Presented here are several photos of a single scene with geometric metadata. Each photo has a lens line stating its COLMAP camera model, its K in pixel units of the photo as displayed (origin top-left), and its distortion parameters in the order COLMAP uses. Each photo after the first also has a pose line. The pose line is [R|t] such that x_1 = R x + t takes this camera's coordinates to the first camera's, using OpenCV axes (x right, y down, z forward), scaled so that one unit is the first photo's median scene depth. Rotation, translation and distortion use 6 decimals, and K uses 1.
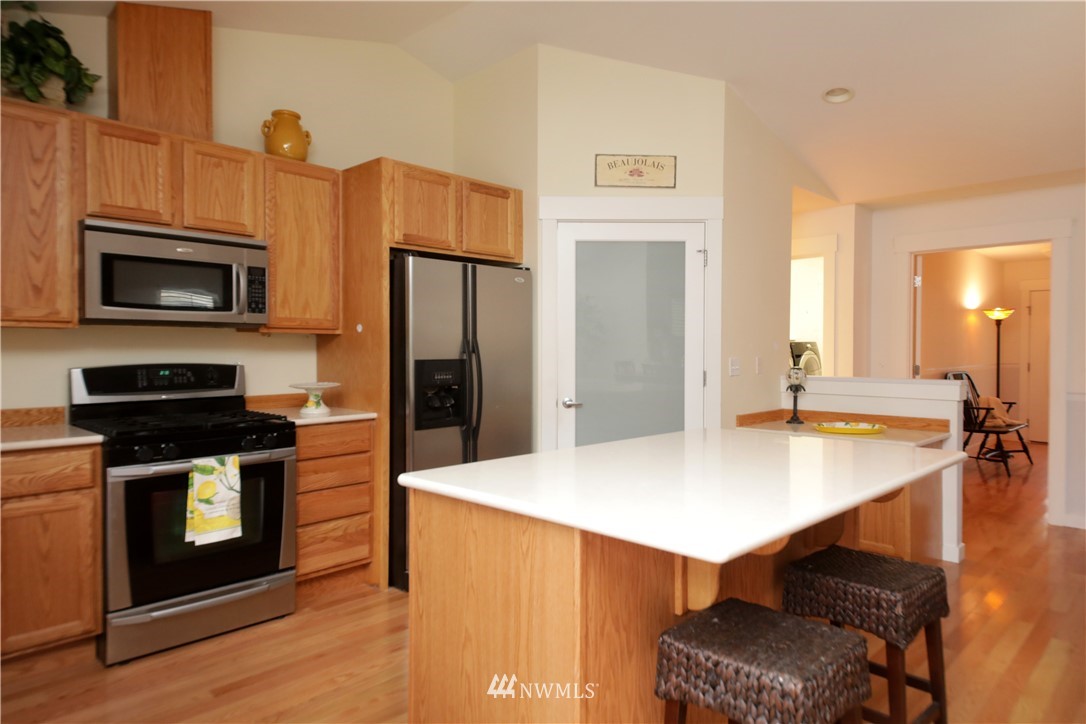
lens RADIAL K [[678.3, 0, 543.0], [0, 678.3, 362.0], [0, 0, 1]] dist [0.004150, 0.001113]
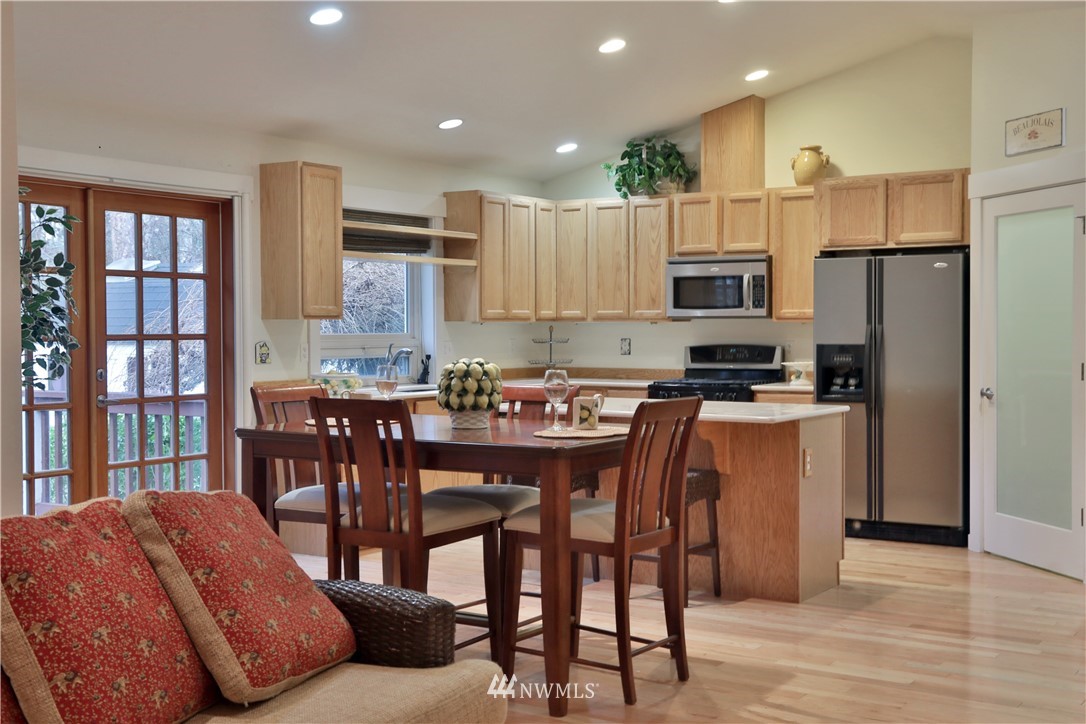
lens RADIAL K [[1316.1, 0, 558.8], [0, 1316.1, 368.3], [0, 0, 1]] dist [0.064981, 0.021569]
pose [[0.207398, 0.029808, -0.977802, 2.140062], [-0.010814, 0.999544, 0.028177, -0.021473], [0.978197, 0.004730, 0.207626, 0.047862]]
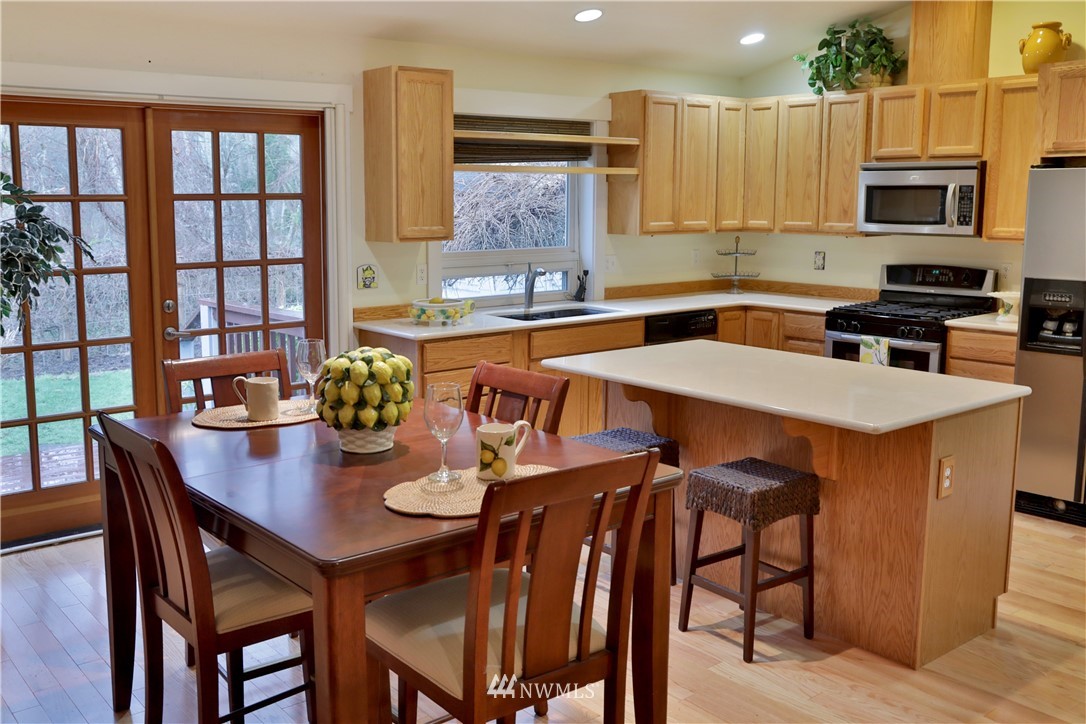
lens RADIAL K [[1016.8, 0, 543.0], [0, 1016.8, 362.0], [0, 0, 1]] dist [-0.071076, 0.104869]
pose [[-0.122883, 0.159146, -0.979577, 1.390891], [-0.012820, 0.986721, 0.161915, -0.112545], [0.992338, 0.032455, -0.119211, 0.508001]]
